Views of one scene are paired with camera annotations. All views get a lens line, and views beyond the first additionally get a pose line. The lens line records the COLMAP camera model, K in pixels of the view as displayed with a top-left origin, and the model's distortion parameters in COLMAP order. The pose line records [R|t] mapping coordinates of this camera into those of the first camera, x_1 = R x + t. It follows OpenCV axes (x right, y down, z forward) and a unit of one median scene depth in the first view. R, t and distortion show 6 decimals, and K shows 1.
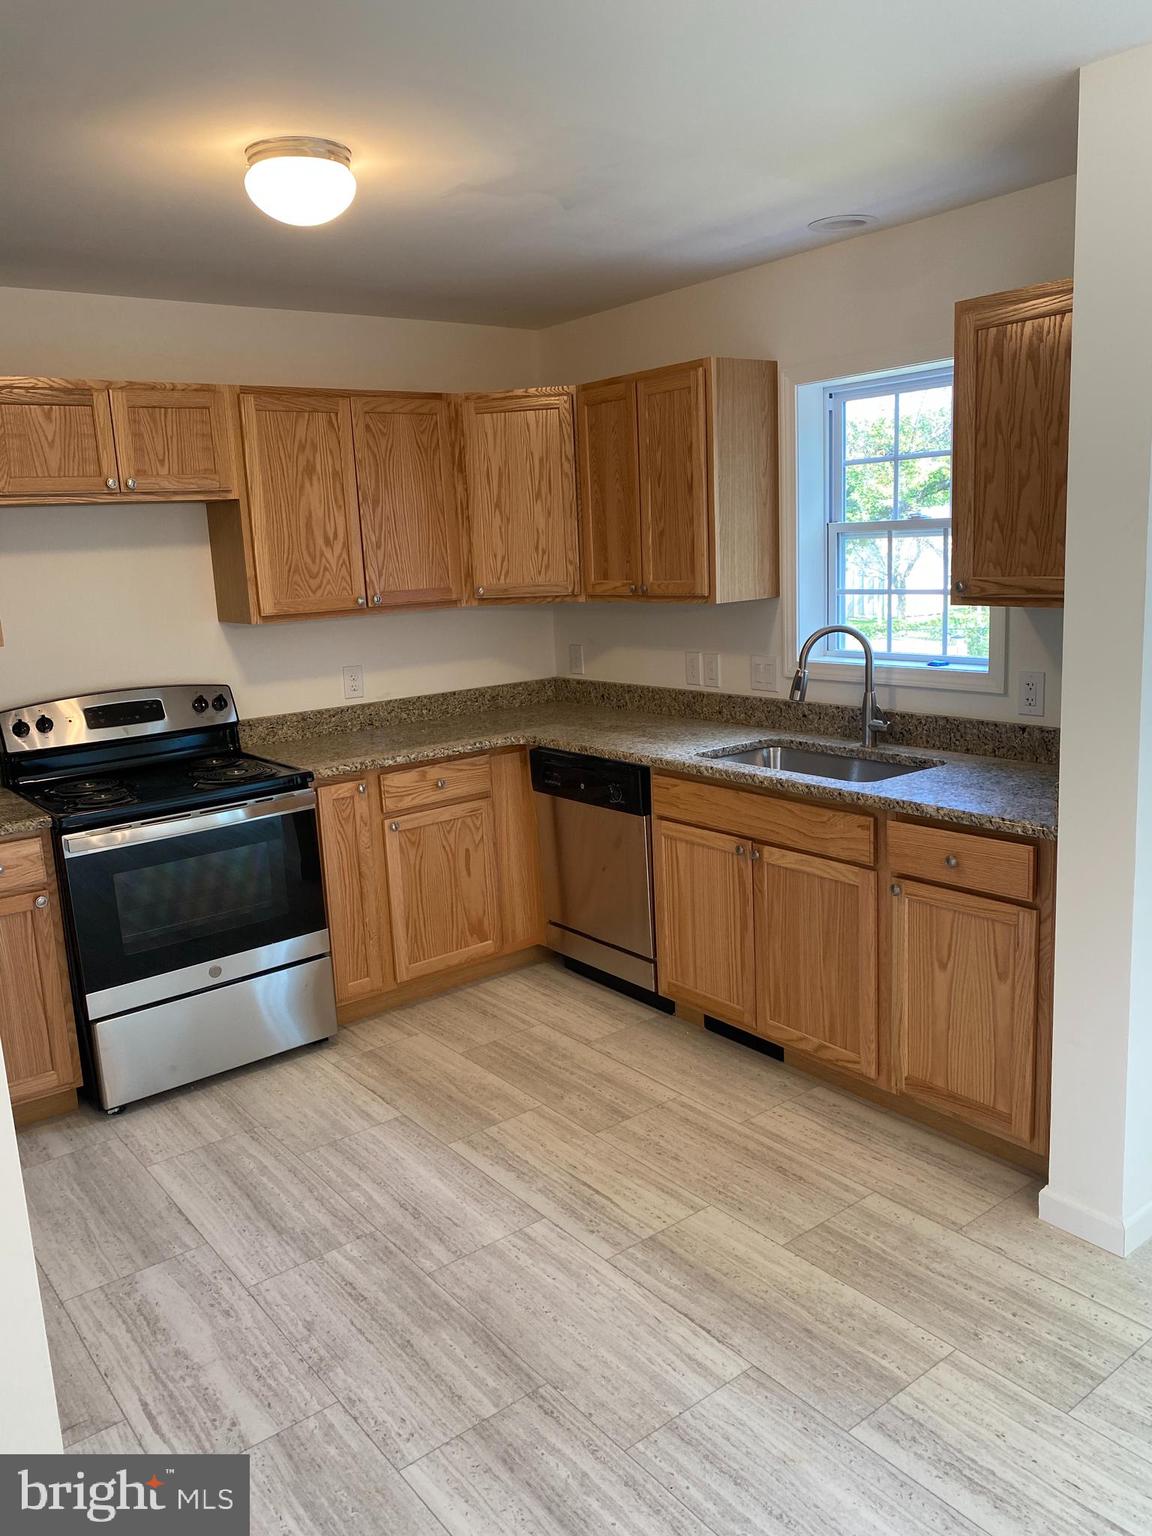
lens RADIAL K [[1151.7, 0, 556.7], [0, 1151.7, 768.8], [0, 0, 1]] dist [0.054604, -0.085143]
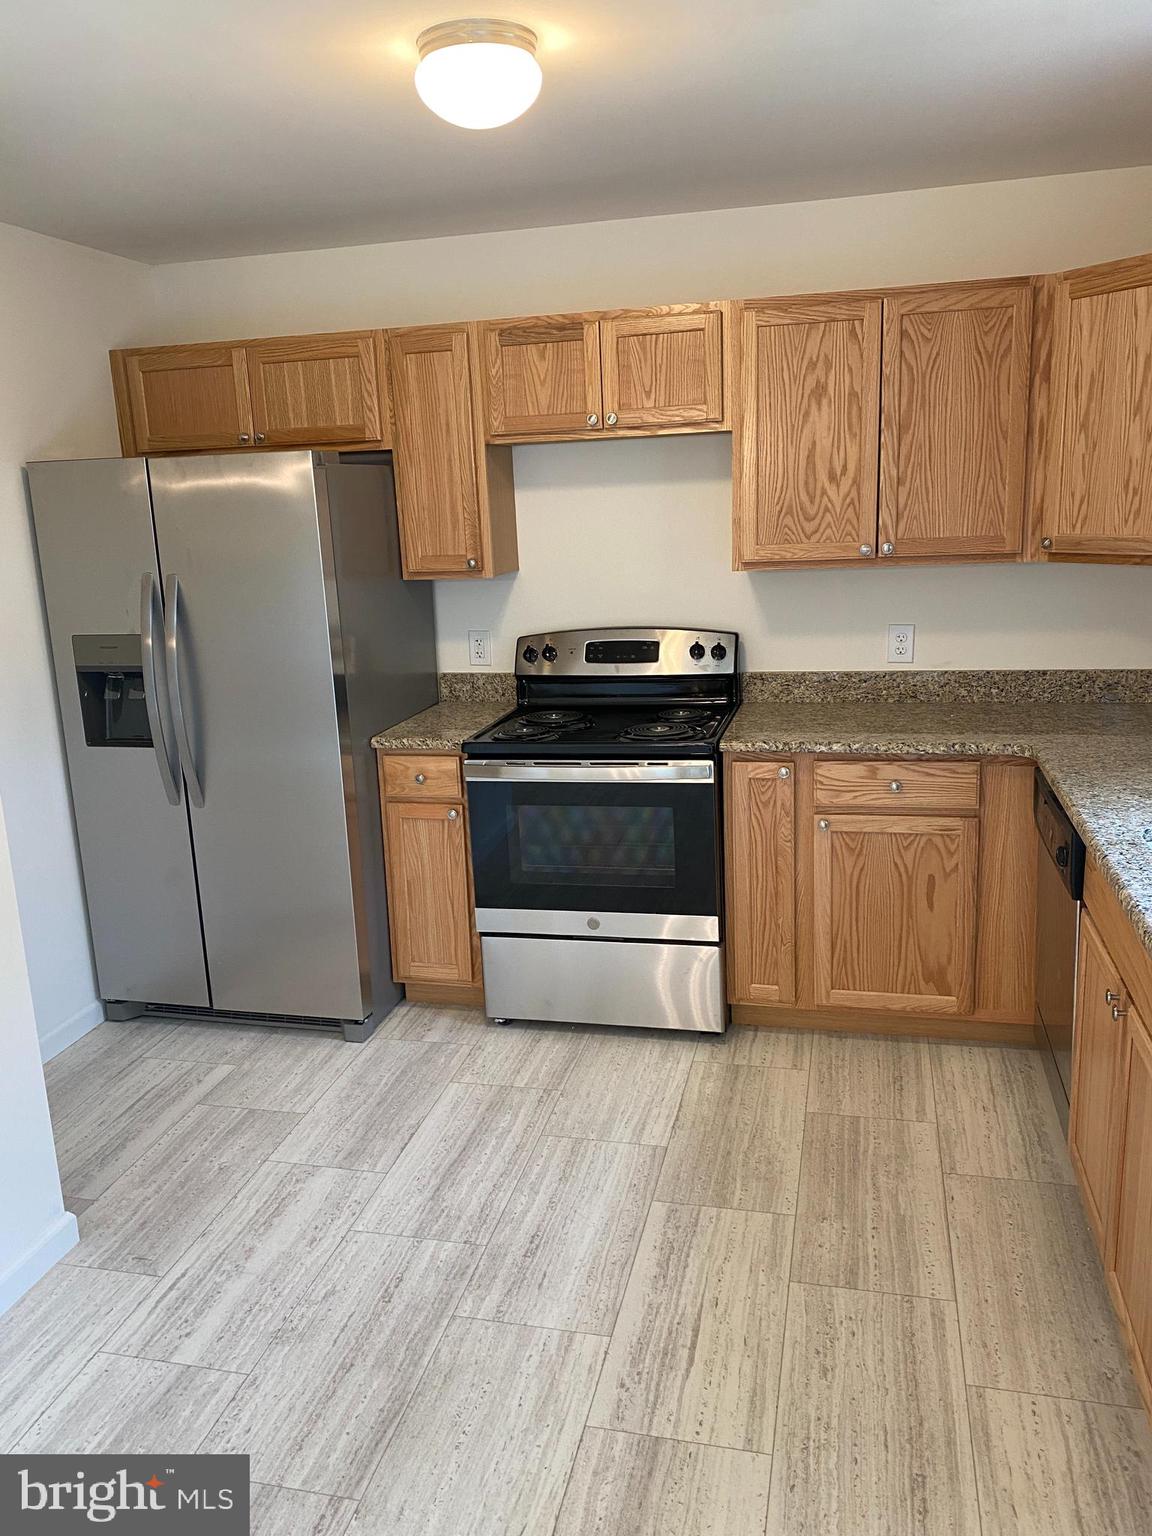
lens RADIAL K [[1151.7, 0, 570.9], [0, 1151.7, 760.0], [0, 0, 1]] dist [0.054604, -0.085143]
pose [[0.635063, 0.197098, -0.746892, 0.368905], [-0.142606, 0.980195, 0.137410, -0.087116], [0.759183, 0.019247, 0.650593, 0.324060]]
